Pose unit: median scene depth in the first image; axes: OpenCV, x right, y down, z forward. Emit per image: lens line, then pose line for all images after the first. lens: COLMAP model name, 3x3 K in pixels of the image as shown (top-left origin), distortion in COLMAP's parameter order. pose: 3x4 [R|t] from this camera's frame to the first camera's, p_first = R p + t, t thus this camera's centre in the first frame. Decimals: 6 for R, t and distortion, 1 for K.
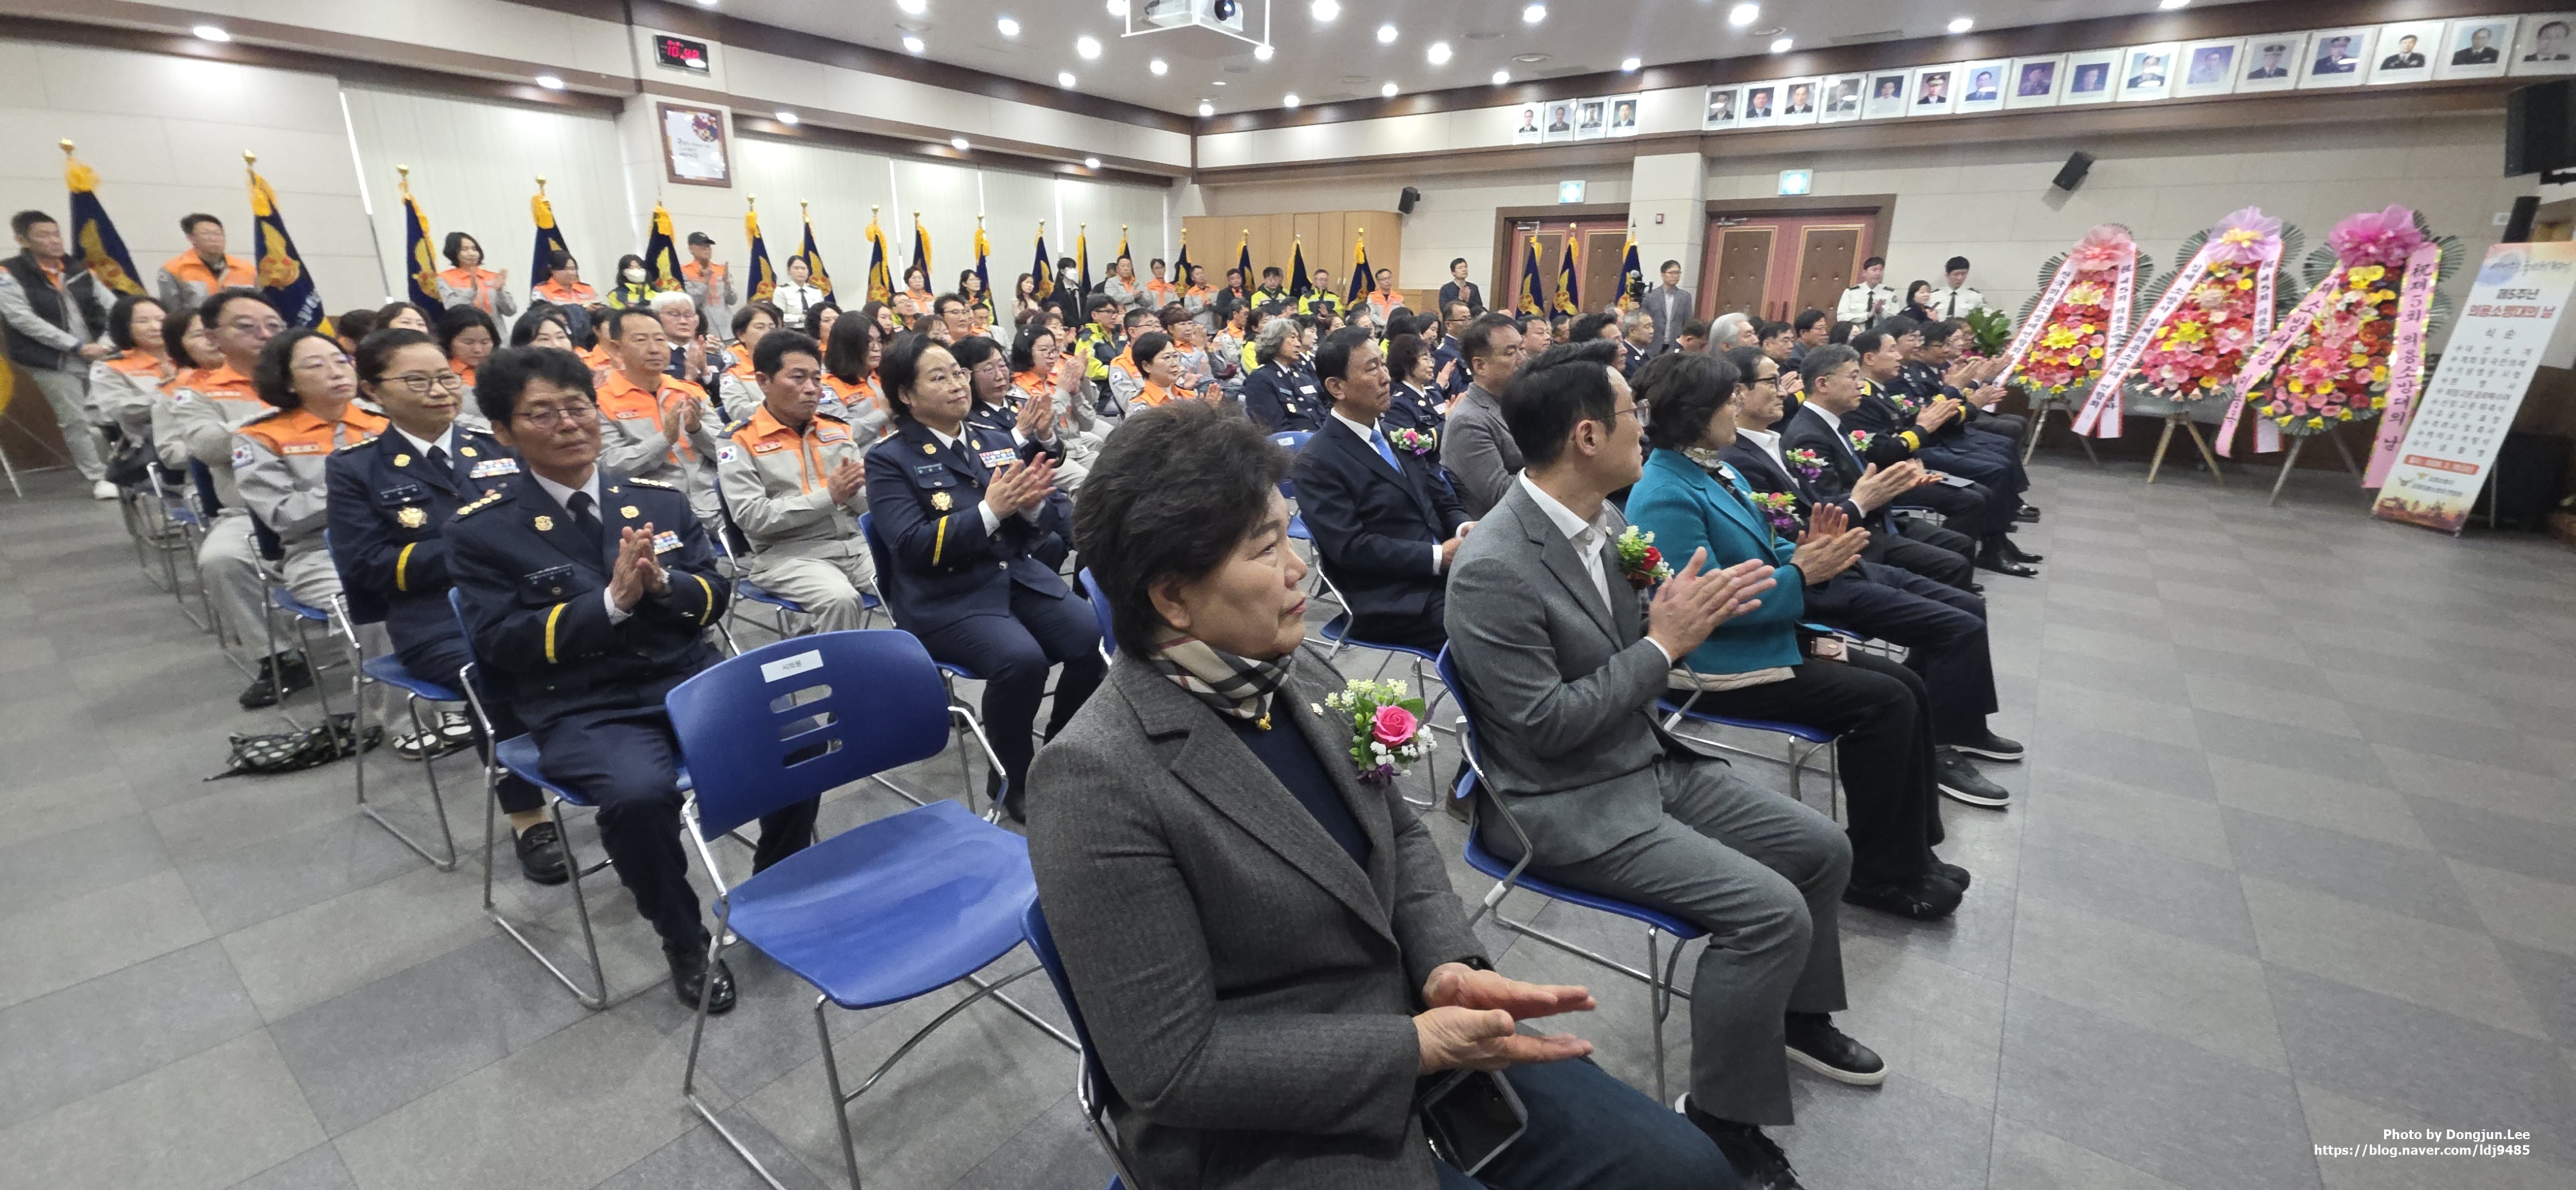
lens RADIAL K [[1021.0, 0, 1280.7], [0, 1021.0, 600.0], [0, 0, 1]] dist [0.001313, -0.003630]
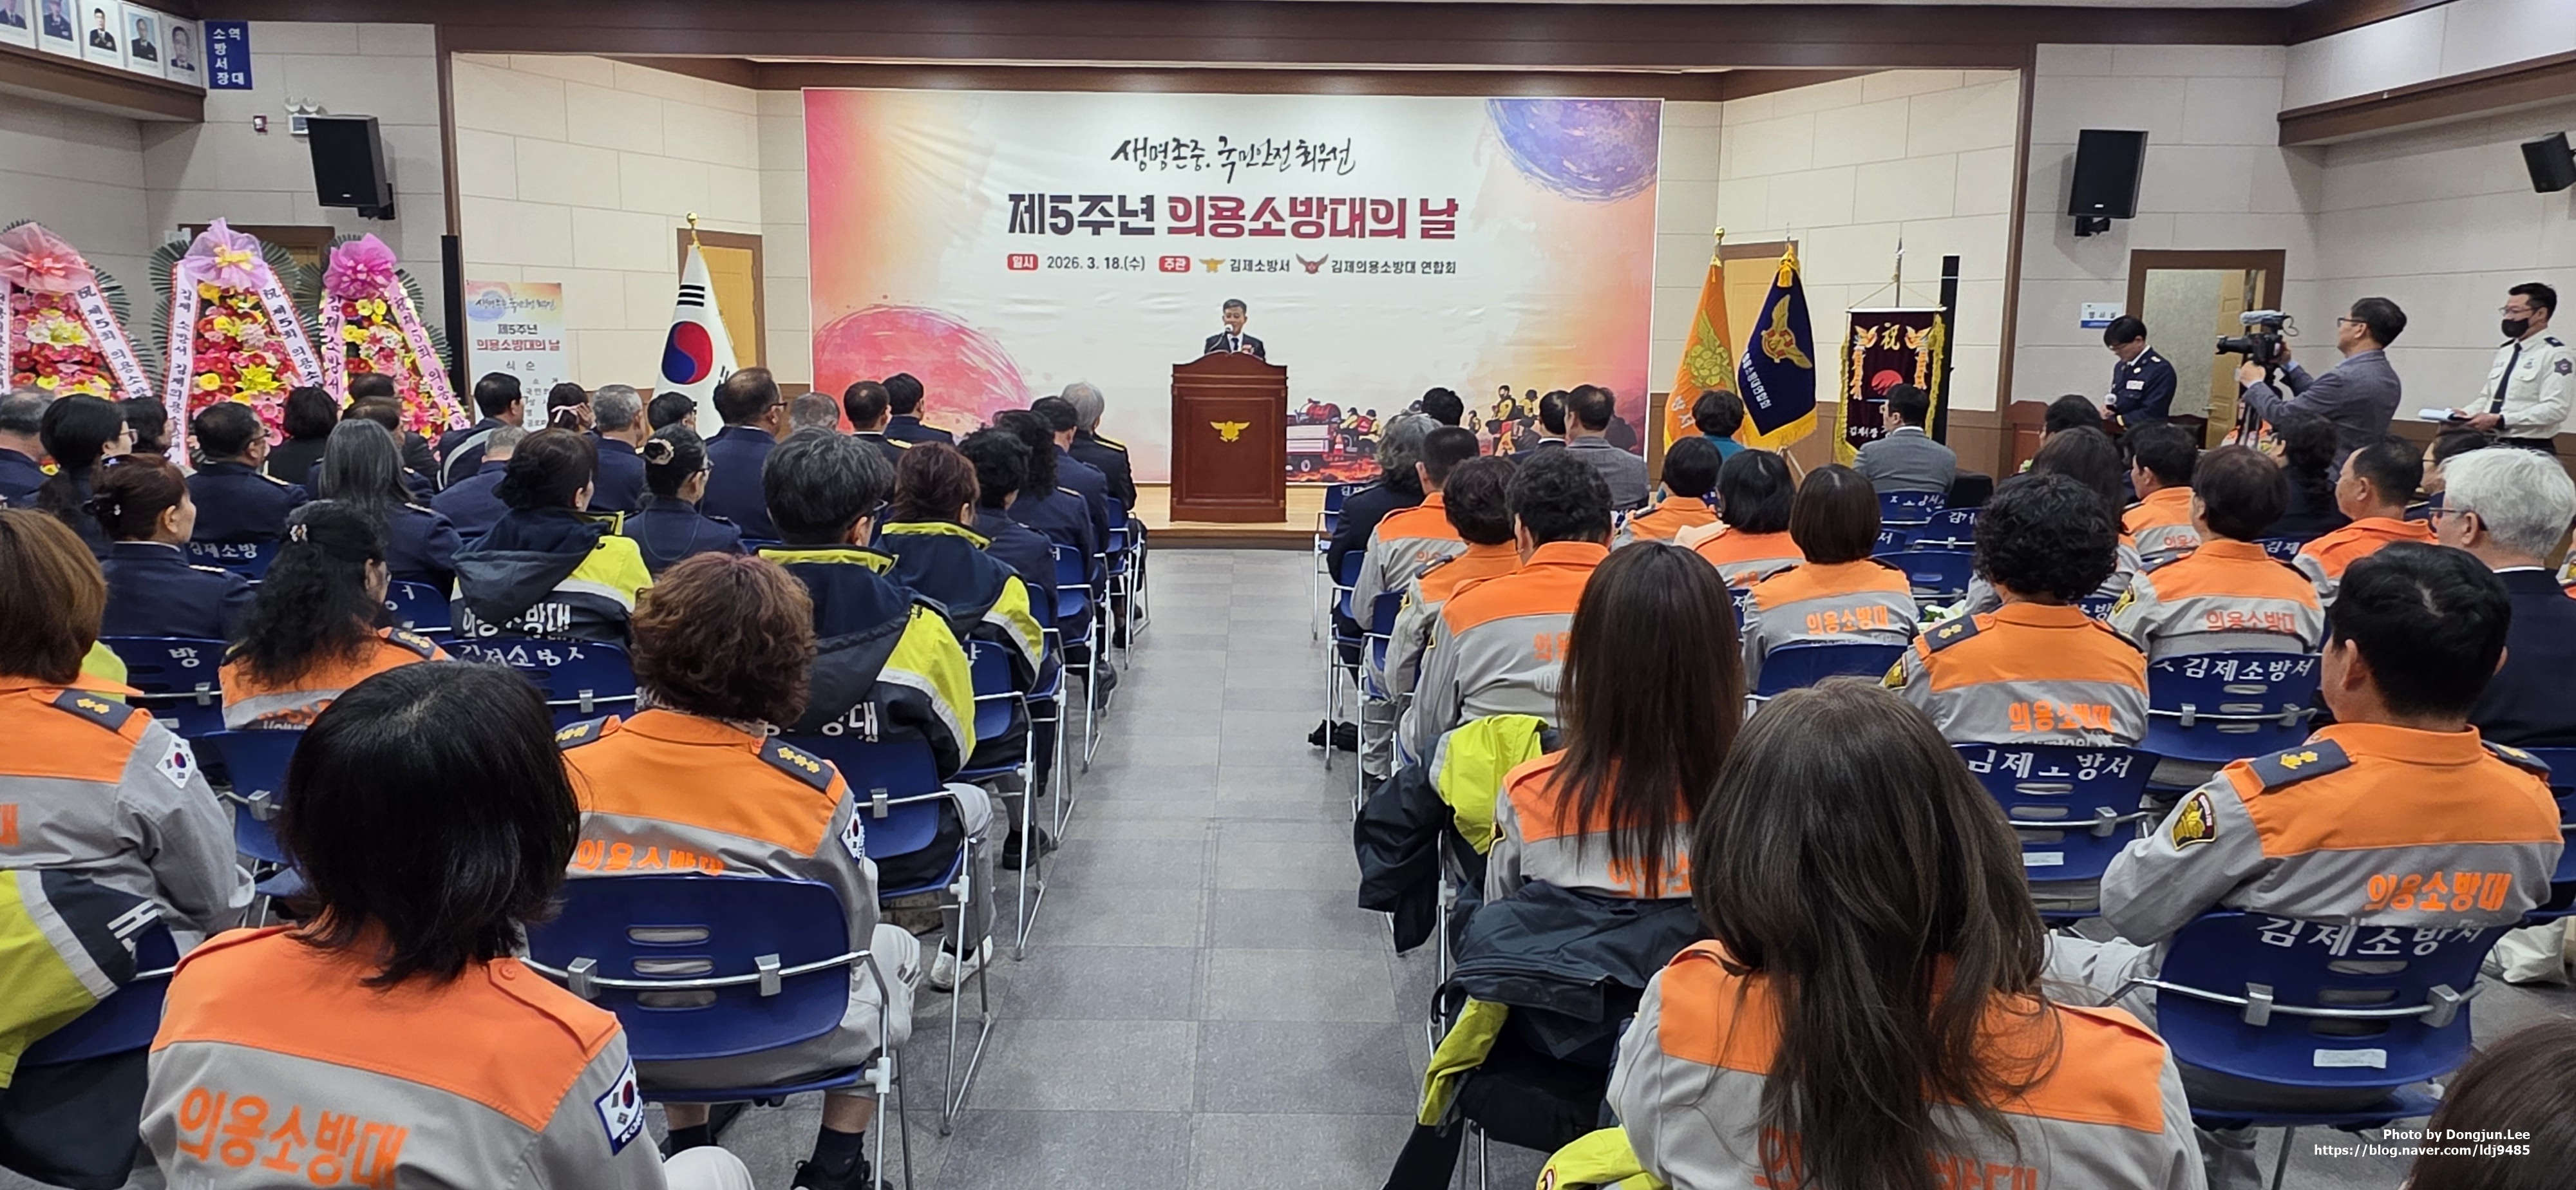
lens RADIAL K [[1683.7, 0, 1248.5], [0, 1683.7, 595.7], [0, 0, 1]] dist [0.001703, 0.000508]
pose [[-0.604464, -0.147837, 0.782794, -0.442394], [0.206652, 0.919893, 0.333304, -0.309775], [-0.769362, 0.363236, -0.525492, 0.938483]]
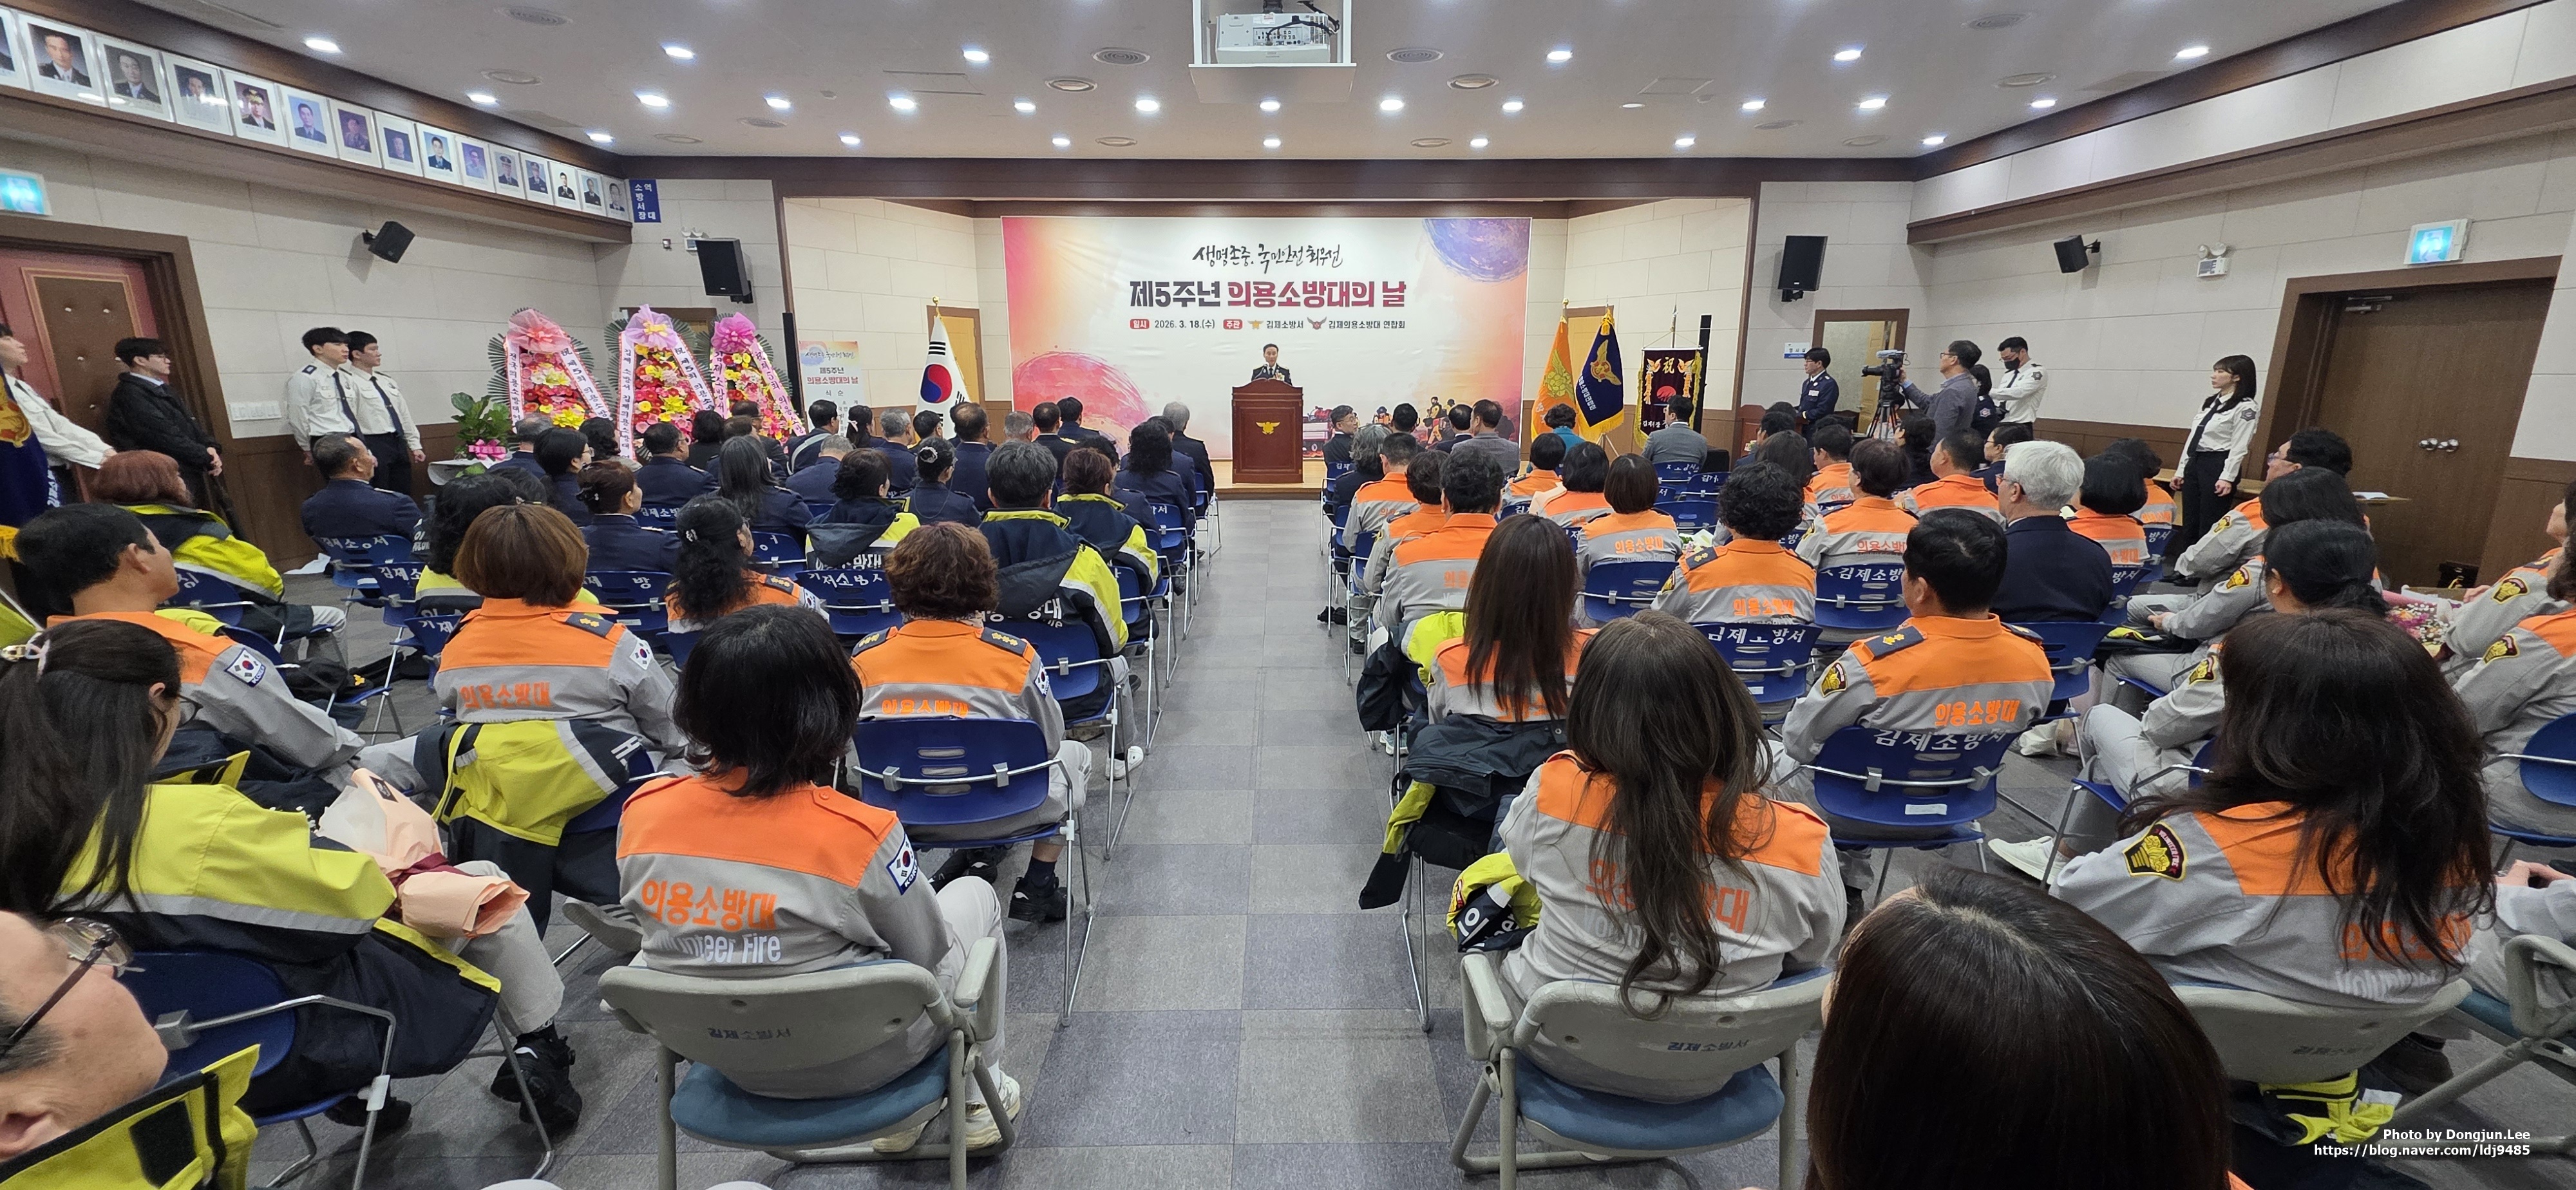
lens RADIAL K [[1016.0, 0, 1288.0], [0, 1016.0, 592.9], [0, 0, 1]] dist [0.001288, 0.000021]
pose [[-0.611900, -0.193224, 0.766970, -0.444001], [0.215788, 0.892129, 0.396915, -0.316129], [-0.760930, 0.408375, -0.504198, 0.937997]]
